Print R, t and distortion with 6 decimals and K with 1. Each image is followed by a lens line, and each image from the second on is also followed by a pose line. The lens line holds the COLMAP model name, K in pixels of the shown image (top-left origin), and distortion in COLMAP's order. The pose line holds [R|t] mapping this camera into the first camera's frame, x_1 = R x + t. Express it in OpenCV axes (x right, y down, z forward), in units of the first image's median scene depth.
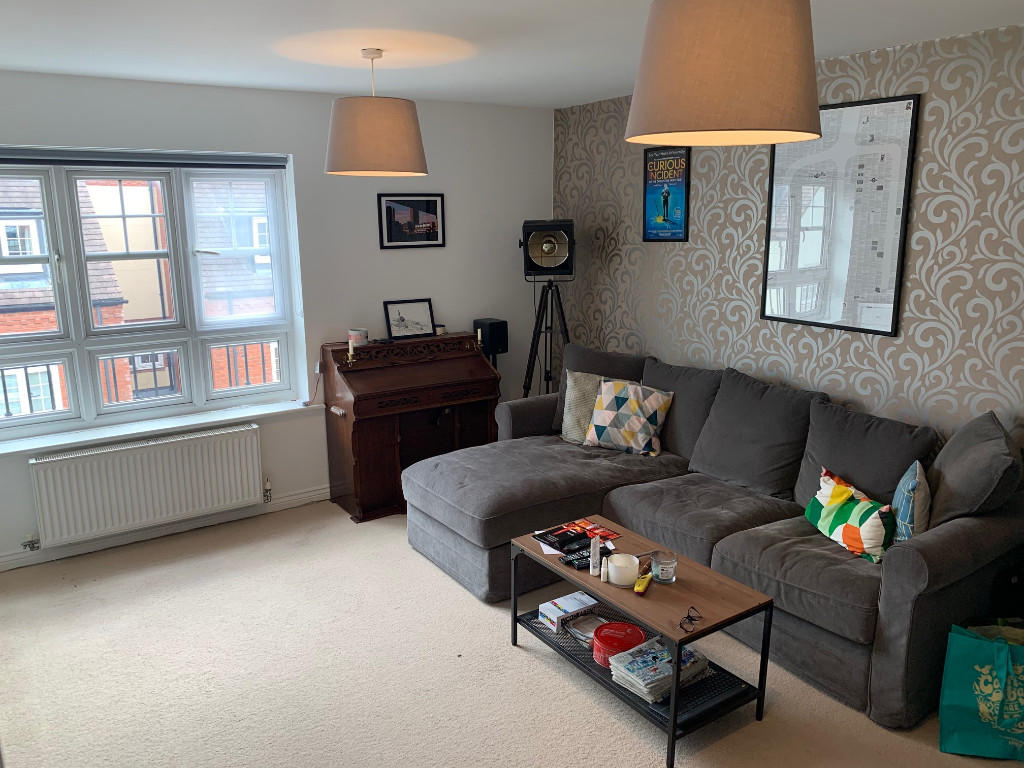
lens RADIAL K [[780.7, 0, 480.3], [0, 780.7, 387.9], [0, 0, 1]] dist [0.159225, -0.450161]
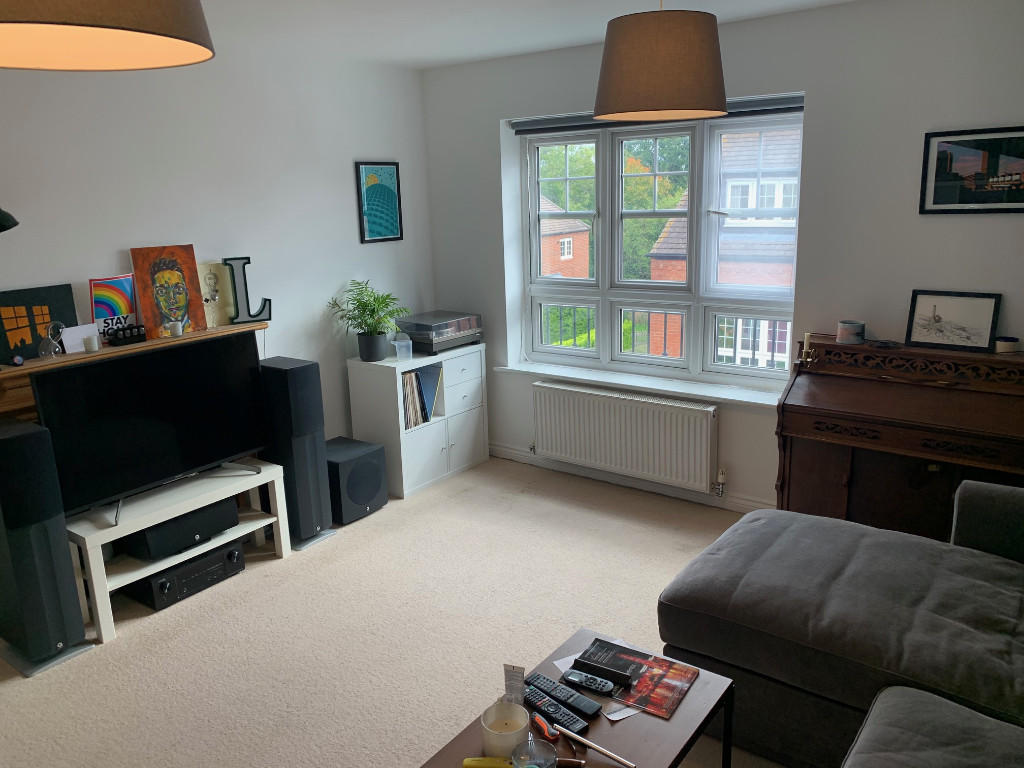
lens RADIAL K [[771.2, 0, 512.0], [0, 771.2, 384.0], [0, 0, 1]] dist [0.037801, -0.051534]
pose [[0.344365, 0.233437, -0.909351, 0.419593], [-0.171327, 0.967955, 0.183601, -0.099298], [0.923071, 0.092570, 0.373324, 0.443624]]
